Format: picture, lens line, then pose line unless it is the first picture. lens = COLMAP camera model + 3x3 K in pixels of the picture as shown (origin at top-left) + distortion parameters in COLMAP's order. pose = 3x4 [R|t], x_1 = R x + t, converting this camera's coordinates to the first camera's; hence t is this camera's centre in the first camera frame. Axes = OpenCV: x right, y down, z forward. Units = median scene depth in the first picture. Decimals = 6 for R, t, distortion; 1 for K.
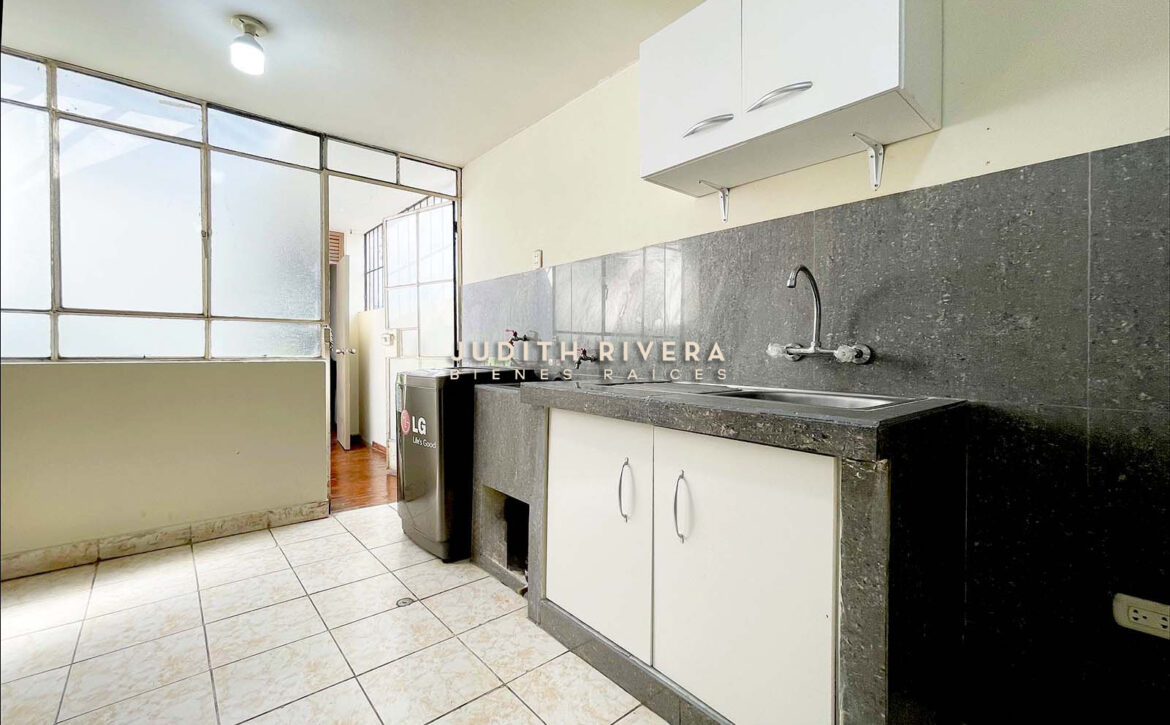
lens RADIAL K [[512.9, 0, 584.1], [0, 512.9, 355.3], [0, 0, 1]] dist [0.001123, 0.000167]
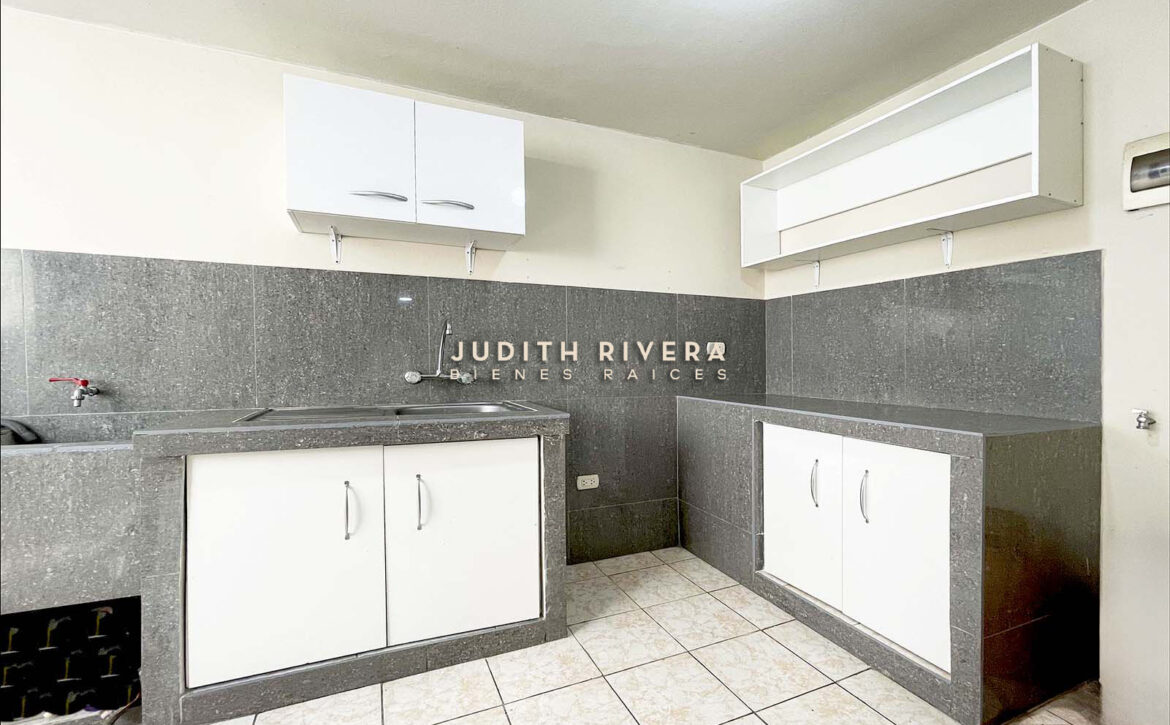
lens RADIAL K [[478.6, 0, 585.0], [0, 478.6, 362.5], [0, 0, 1]] dist [-0.000459, -0.000041]
pose [[0.312998, -0.014709, 0.949640, -0.760213], [0.012418, 0.999858, 0.011394, -0.062443], [-0.949673, 0.008226, 0.313136, 0.203246]]
